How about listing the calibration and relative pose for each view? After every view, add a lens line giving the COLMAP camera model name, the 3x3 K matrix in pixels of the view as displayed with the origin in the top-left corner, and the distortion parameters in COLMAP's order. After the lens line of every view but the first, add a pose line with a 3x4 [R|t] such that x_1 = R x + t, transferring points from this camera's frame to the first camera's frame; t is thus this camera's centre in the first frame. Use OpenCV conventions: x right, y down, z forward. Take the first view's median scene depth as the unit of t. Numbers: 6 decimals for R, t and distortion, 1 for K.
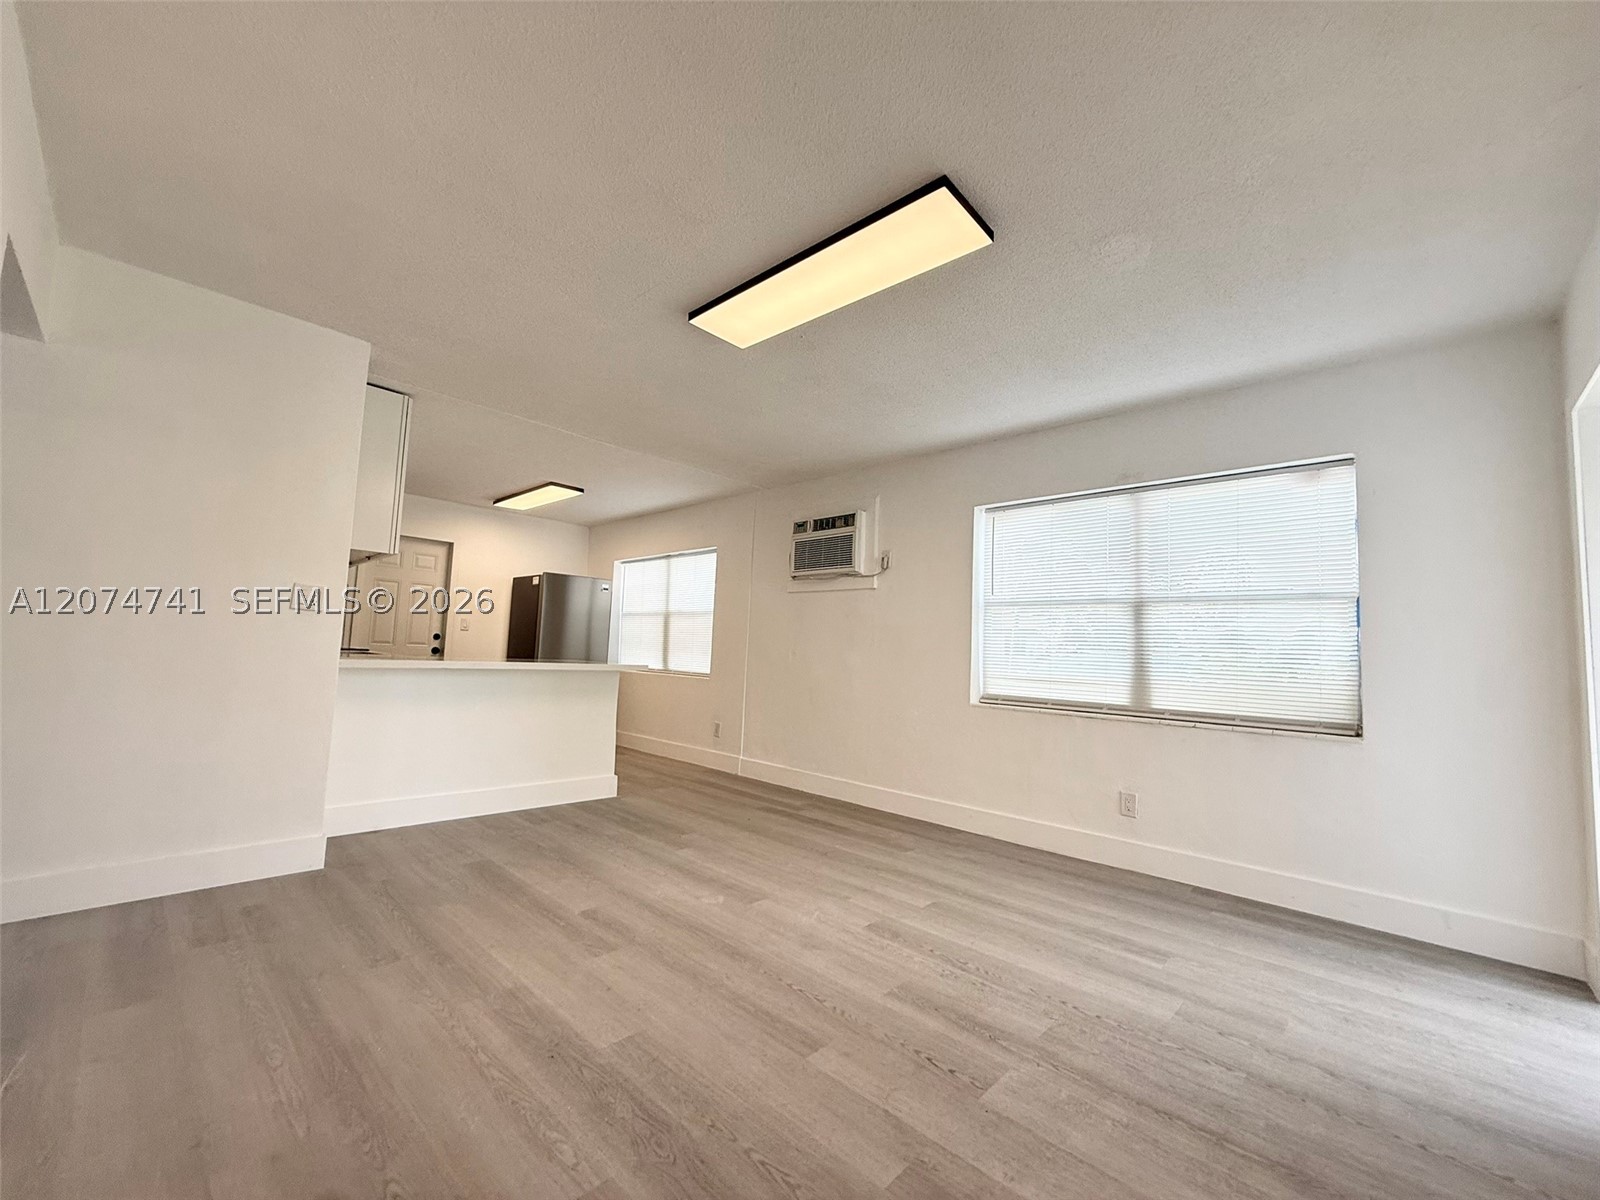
lens RADIAL K [[636.3, 0, 795.9], [0, 636.3, 601.2], [0, 0, 1]] dist [-0.000725, -0.000479]
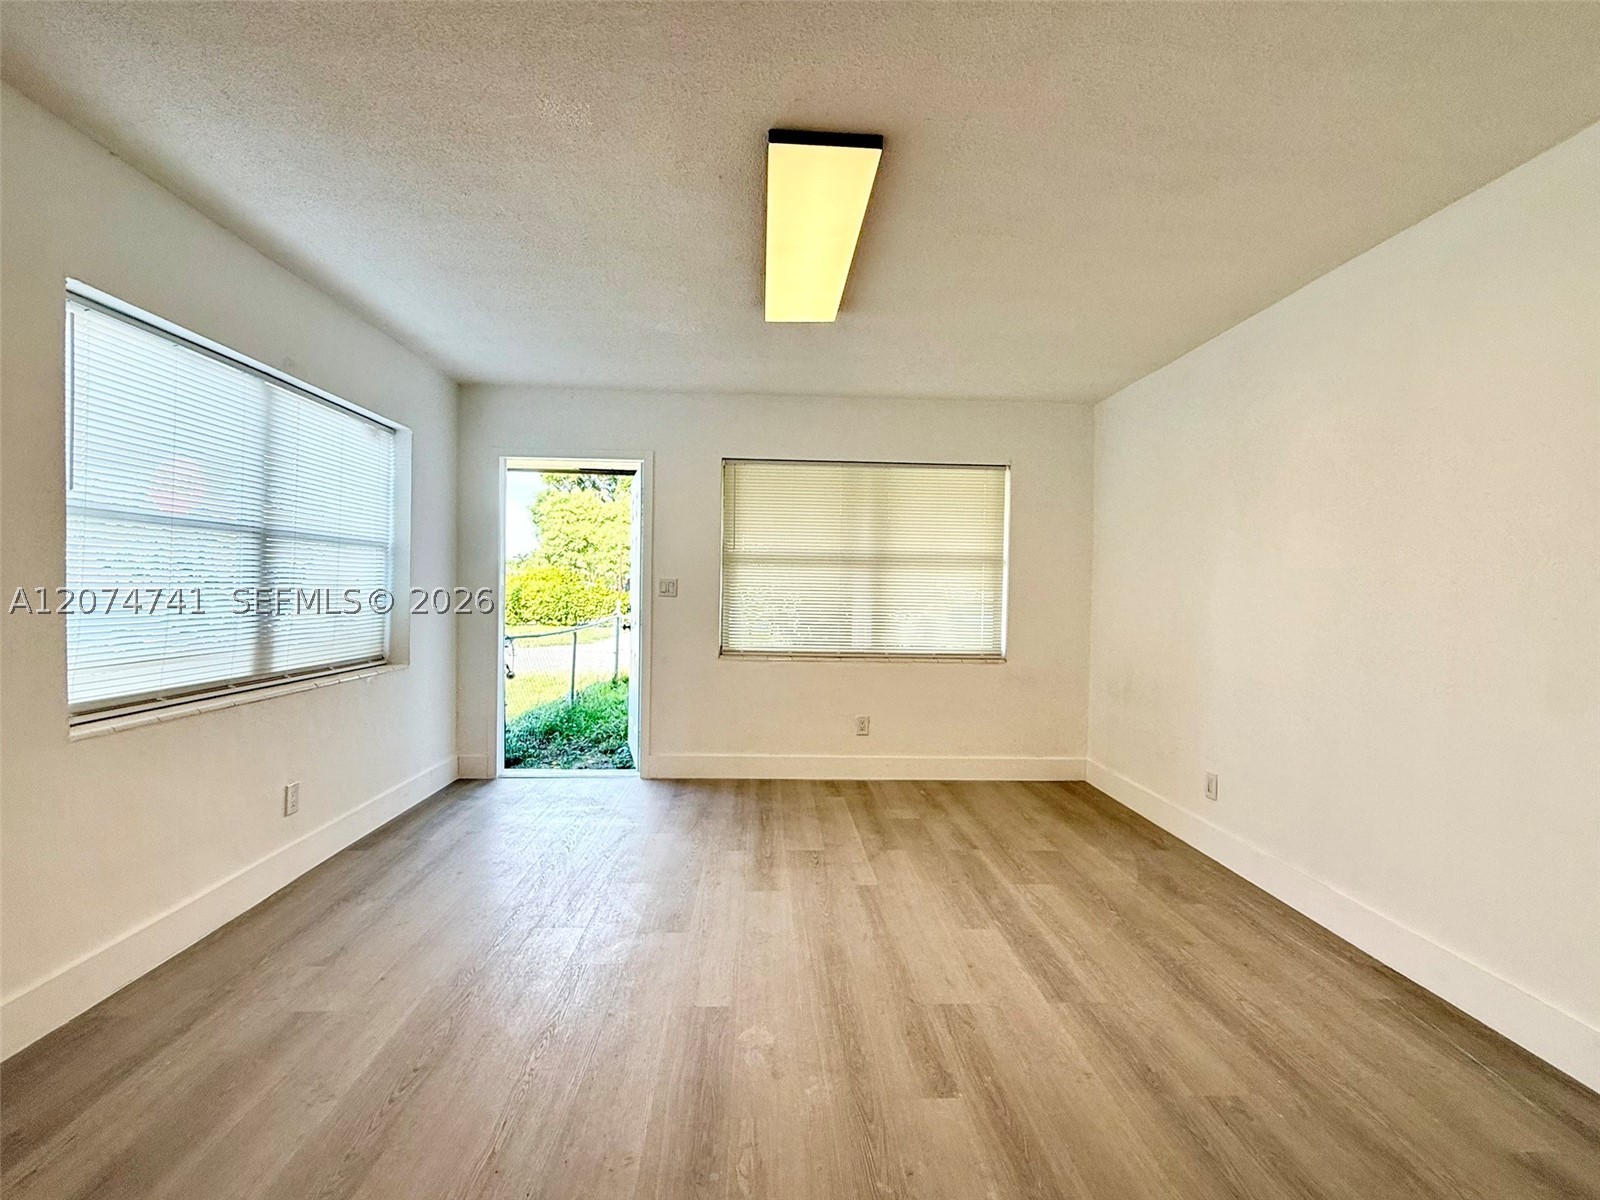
lens RADIAL K [[707.9, 0, 801.8], [0, 707.9, 593.3], [0, 0, 1]] dist [-0.007976, 0.000052]
pose [[-0.727014, -0.059132, 0.684072, -0.622562], [-0.104477, 0.994211, -0.025095, 0.034123], [-0.678627, -0.089714, -0.728983, 1.525636]]
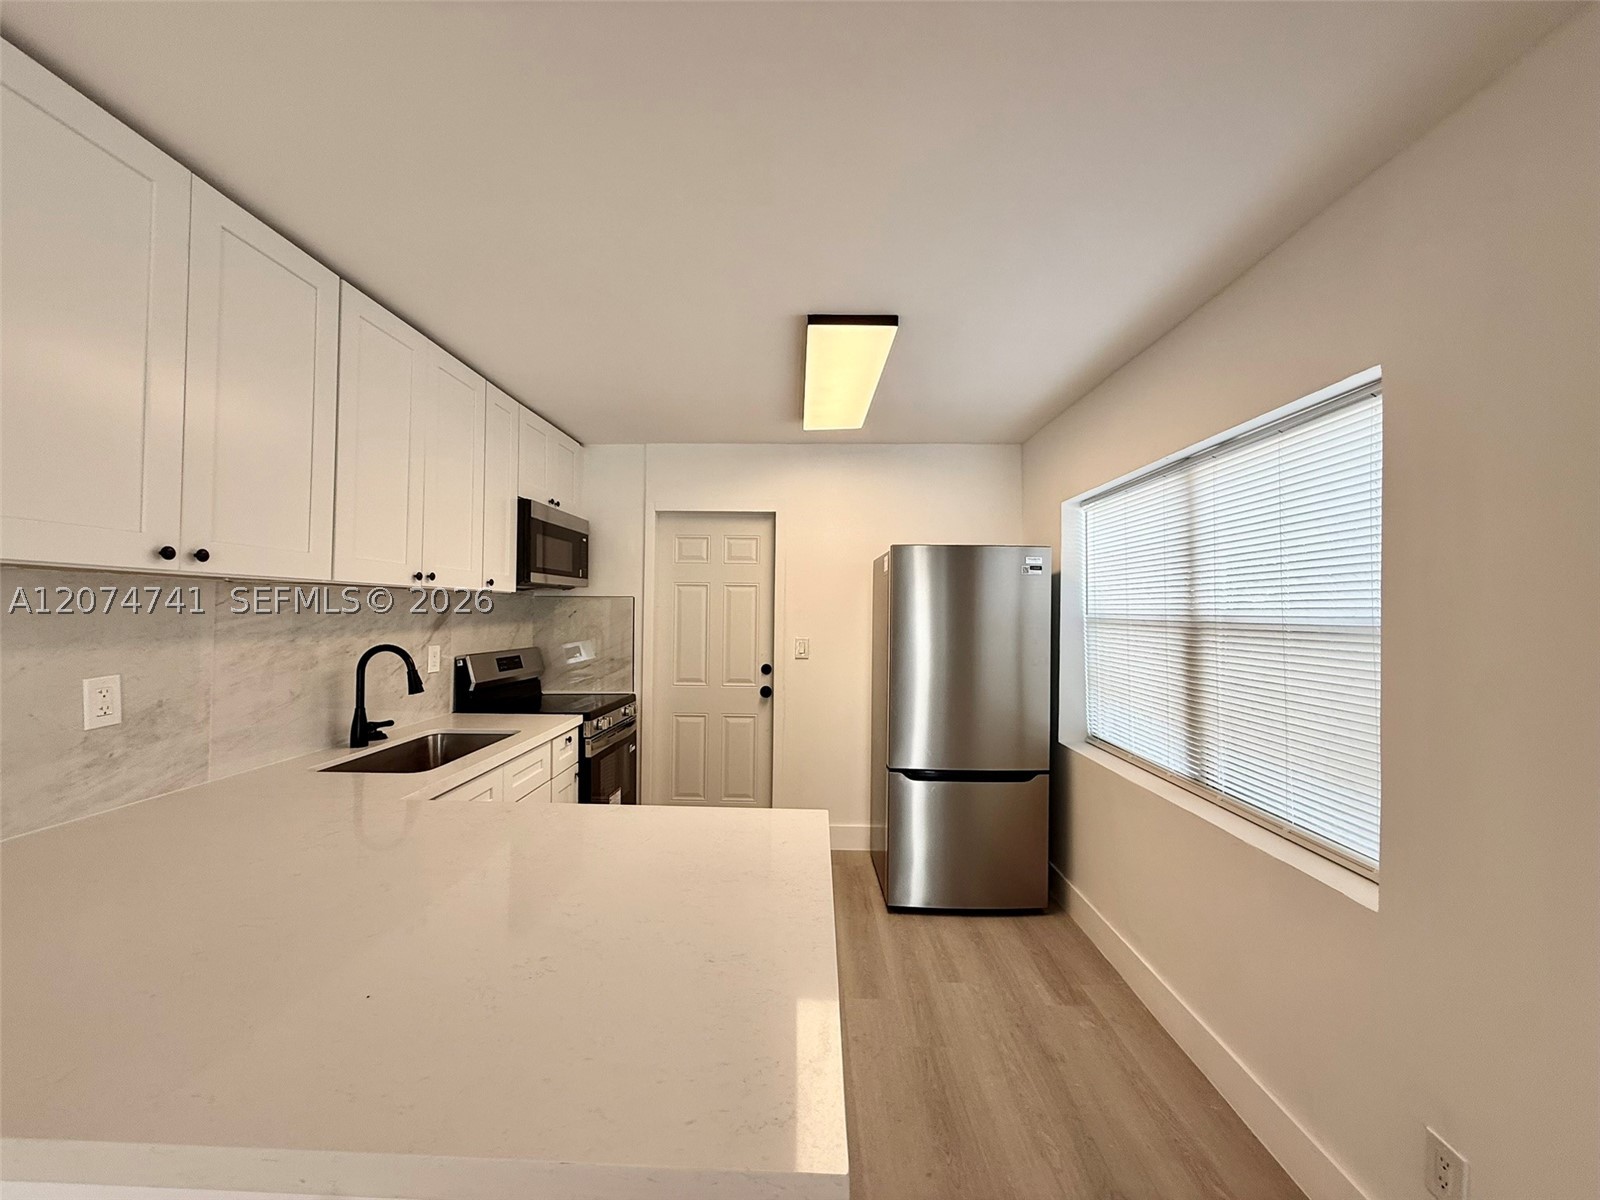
lens RADIAL K [[636.3, 0, 795.1], [0, 636.3, 601.0], [0, 0, 1]] dist [-0.000725, -0.000479]
pose [[0.677210, -0.042941, -0.734536, -0.227103], [0.075601, 0.997073, 0.011412, -0.035684], [0.731895, -0.063260, 0.678474, 1.481318]]
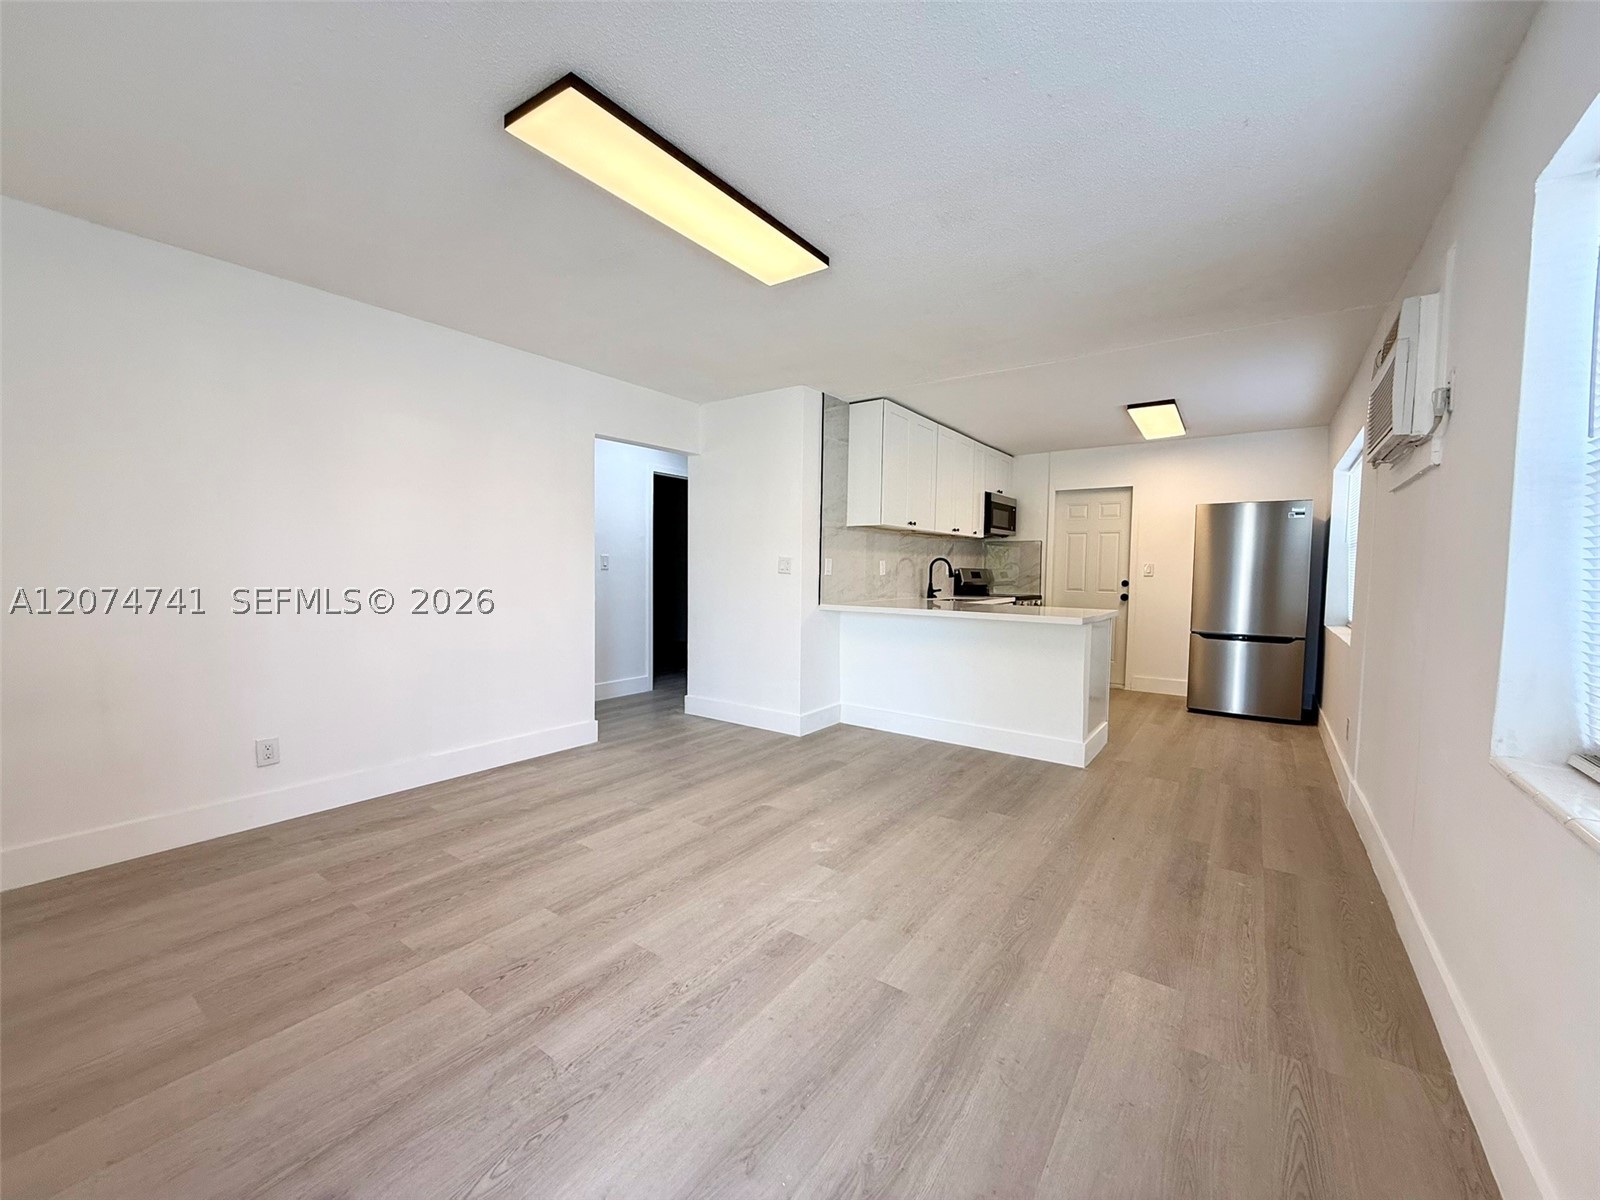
lens RADIAL K [[636.3, 0, 796.8], [0, 636.3, 600.3], [0, 0, 1]] dist [-0.000725, -0.000479]
pose [[0.140073, 0.011393, -0.990076, 0.860195], [0.074153, 0.997005, 0.021963, 0.052547], [0.987361, -0.076494, 0.138809, 0.850433]]
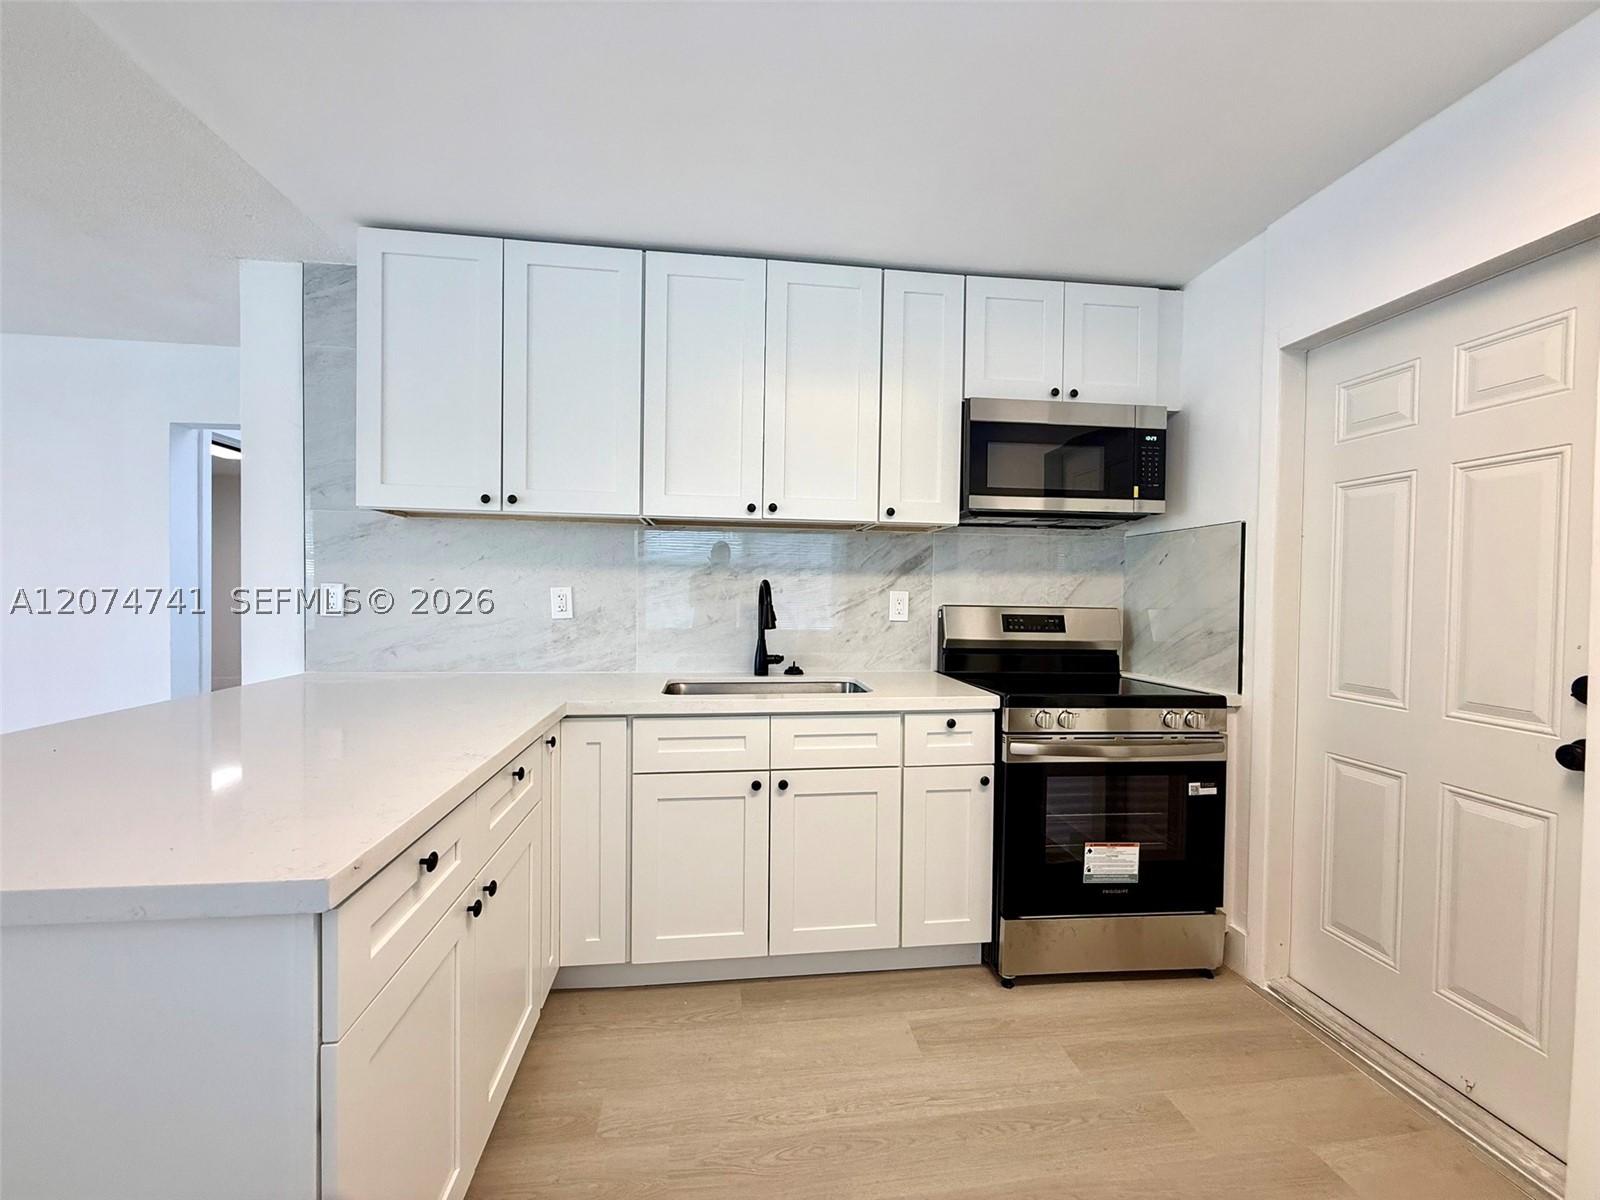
lens RADIAL K [[636.3, 0, 795.1], [0, 636.3, 602.9], [0, 0, 1]] dist [-0.000725, -0.000479]
pose [[-0.623843, -0.031183, -0.780928, -0.577794], [0.025237, 0.997879, -0.060007, 0.080247], [0.781142, -0.057143, -0.621732, 2.255226]]
